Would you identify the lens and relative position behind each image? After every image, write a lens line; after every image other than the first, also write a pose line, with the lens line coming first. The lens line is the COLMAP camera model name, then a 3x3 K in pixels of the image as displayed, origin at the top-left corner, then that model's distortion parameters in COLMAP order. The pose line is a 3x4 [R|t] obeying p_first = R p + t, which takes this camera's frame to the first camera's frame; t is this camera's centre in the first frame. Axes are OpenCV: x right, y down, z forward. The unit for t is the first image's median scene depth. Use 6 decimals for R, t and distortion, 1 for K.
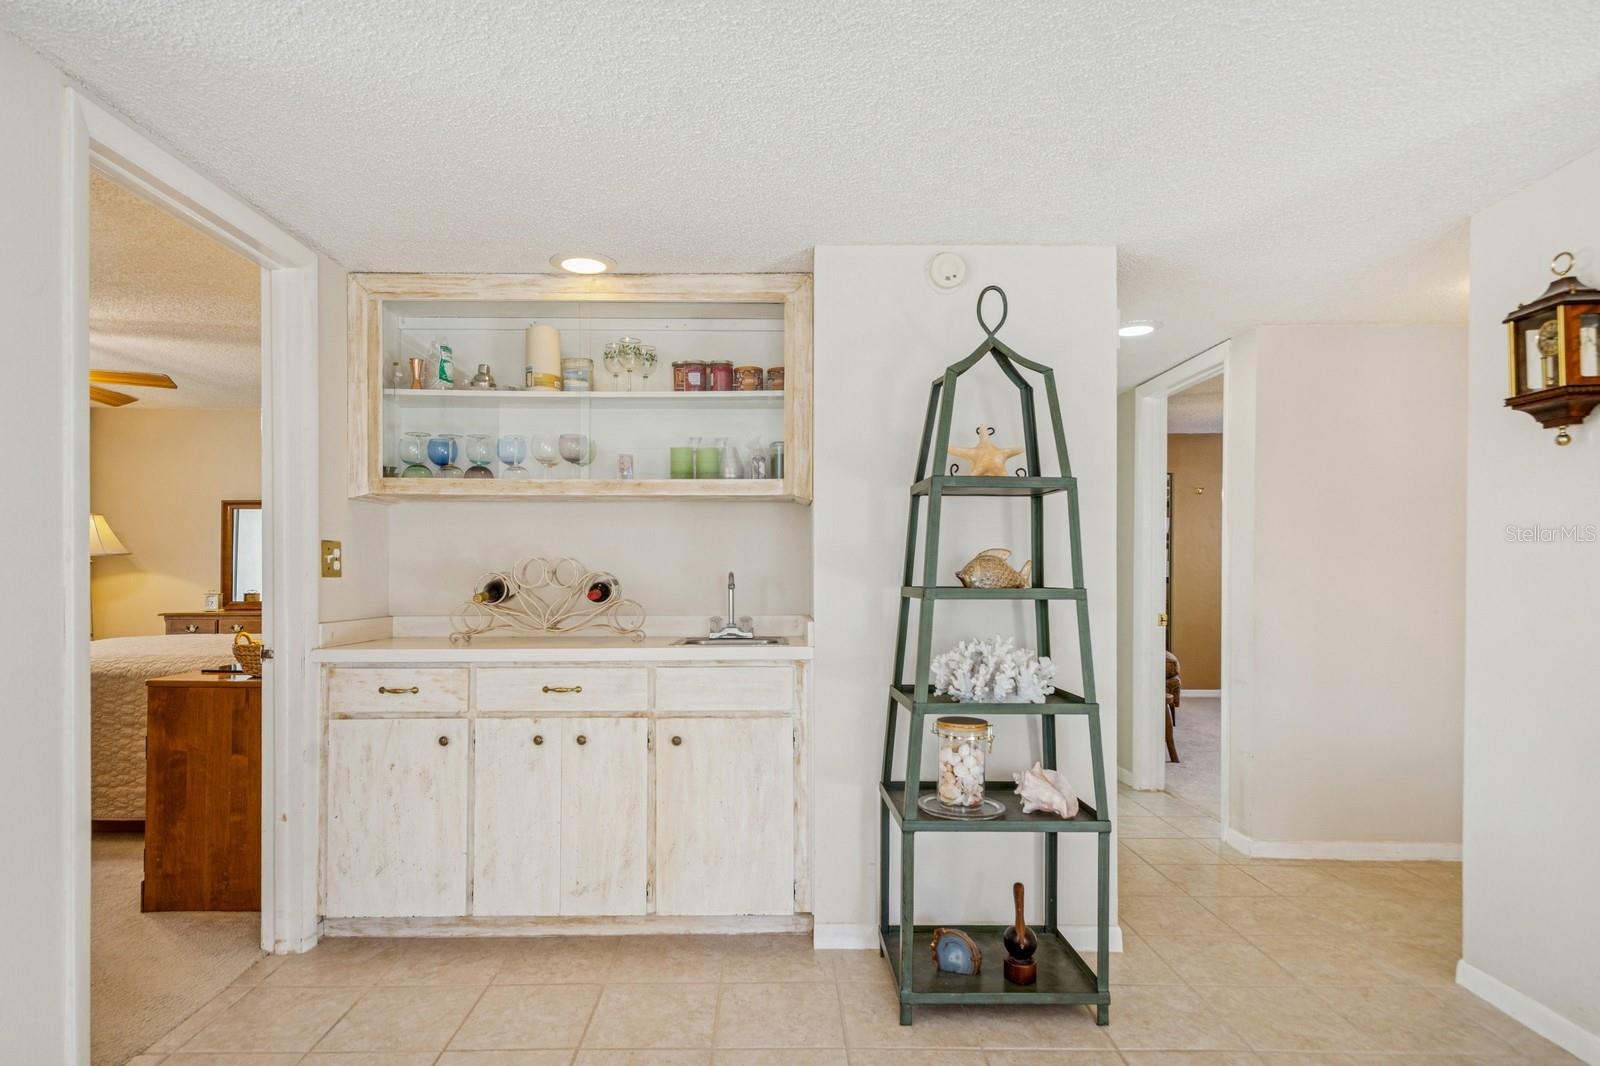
lens RADIAL K [[862.4, 0, 800.9], [0, 862.4, 570.9], [0, 0, 1]] dist [0.026936, 0.000148]
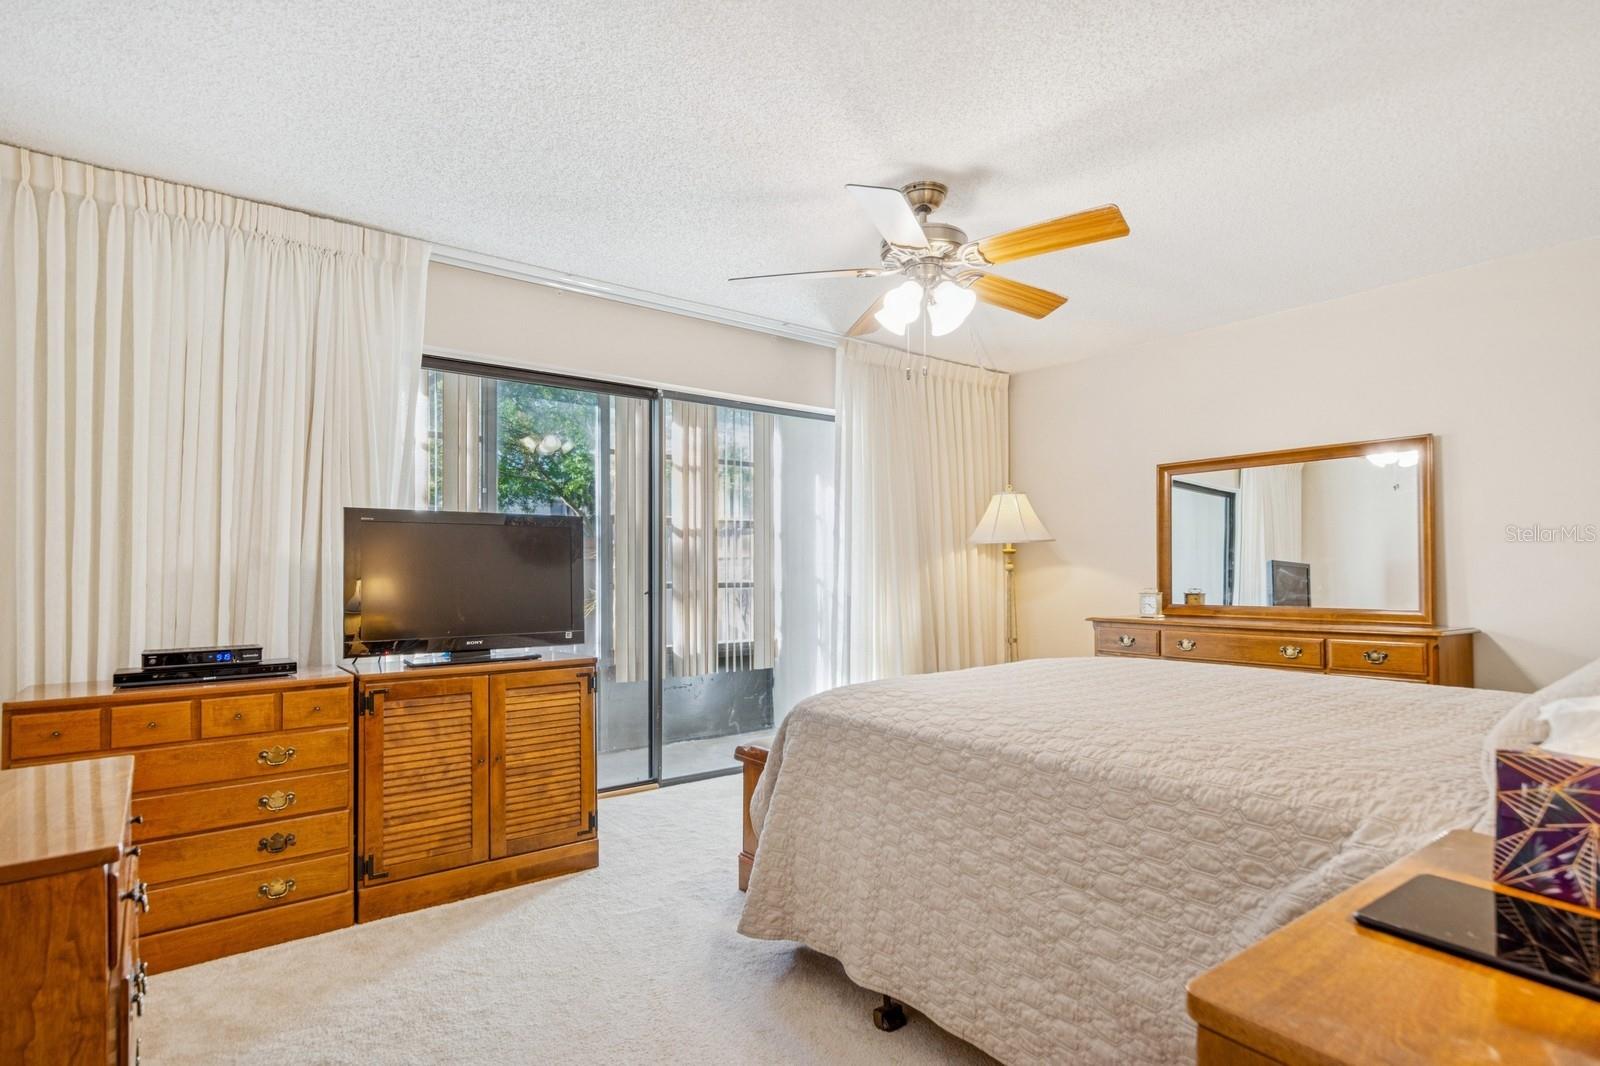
lens RADIAL K [[862.4, 0, 800.9], [0, 862.4, 570.9], [0, 0, 1]] dist [0.026936, 0.000148]
pose [[0.599500, -0.010902, -0.800301, -0.291611], [0.006059, 0.999940, -0.009083, 0.013926], [0.800352, 0.000596, 0.599530, 0.367847]]
